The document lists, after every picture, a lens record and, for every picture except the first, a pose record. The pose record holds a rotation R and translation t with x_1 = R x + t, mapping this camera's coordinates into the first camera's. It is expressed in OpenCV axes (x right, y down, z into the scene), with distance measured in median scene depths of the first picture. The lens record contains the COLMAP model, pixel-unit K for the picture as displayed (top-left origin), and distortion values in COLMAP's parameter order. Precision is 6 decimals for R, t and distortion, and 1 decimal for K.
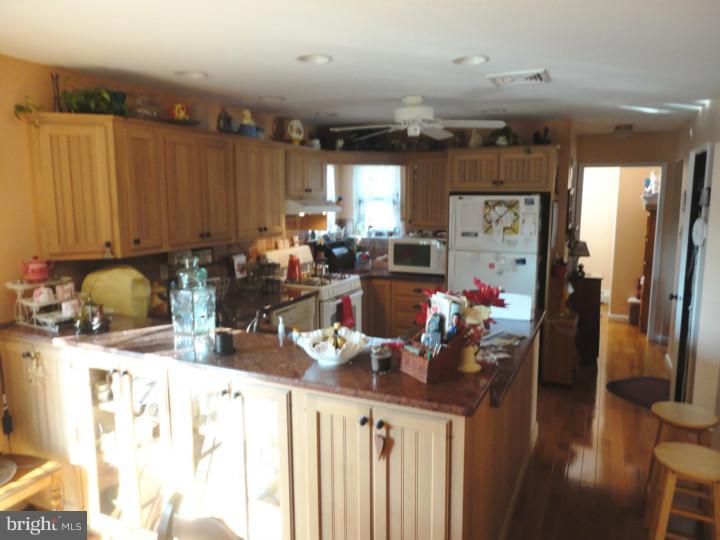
lens RADIAL K [[525.5, 0, 362.5], [0, 525.5, 268.6], [0, 0, 1]] dist [0.006673, -0.000062]
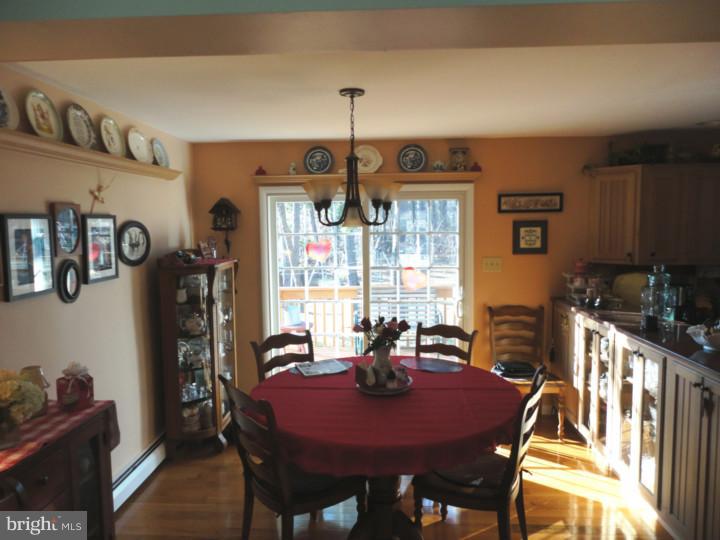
lens RADIAL K [[525.5, 0, 365.7], [0, 525.5, 269.2], [0, 0, 1]] dist [0.006673, -0.000062]
pose [[0.394413, 0.079462, -0.915491, 0.396949], [-0.122301, 0.991931, 0.033406, 0.024090], [0.910758, 0.098790, 0.400948, -0.157705]]
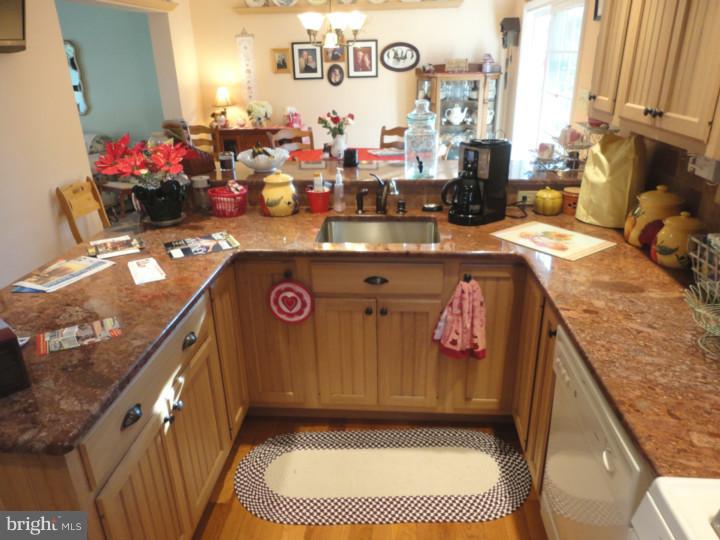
lens RADIAL K [[525.5, 0, 363.2], [0, 525.5, 264.4], [0, 0, 1]] dist [0.006673, -0.000062]
pose [[-0.933659, 0.153499, -0.323602, 0.099178], [-0.027947, 0.869529, 0.493091, -0.148621], [0.357070, 0.469423, -0.807554, 1.175440]]
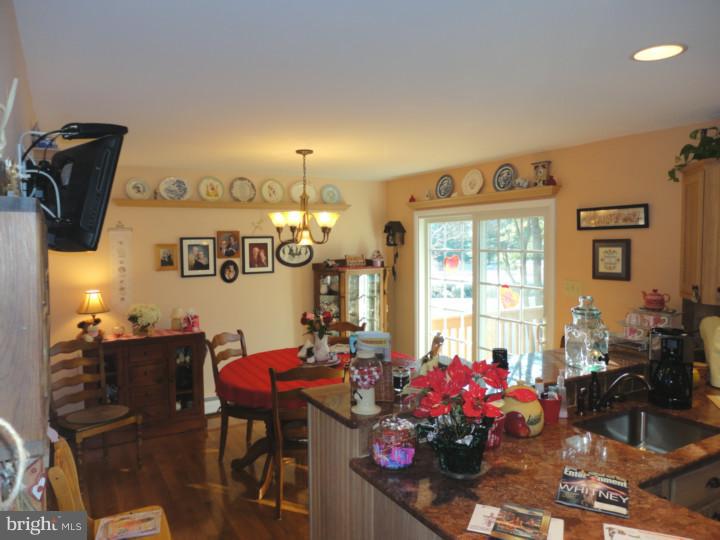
lens RADIAL K [[525.5, 0, 359.3], [0, 525.5, 266.7], [0, 0, 1]] dist [0.006673, -0.000062]
pose [[-0.564101, 0.049059, -0.824247, 0.510743], [-0.108172, 0.985239, 0.132673, -0.108083], [0.818590, 0.164001, -0.550468, 0.732705]]
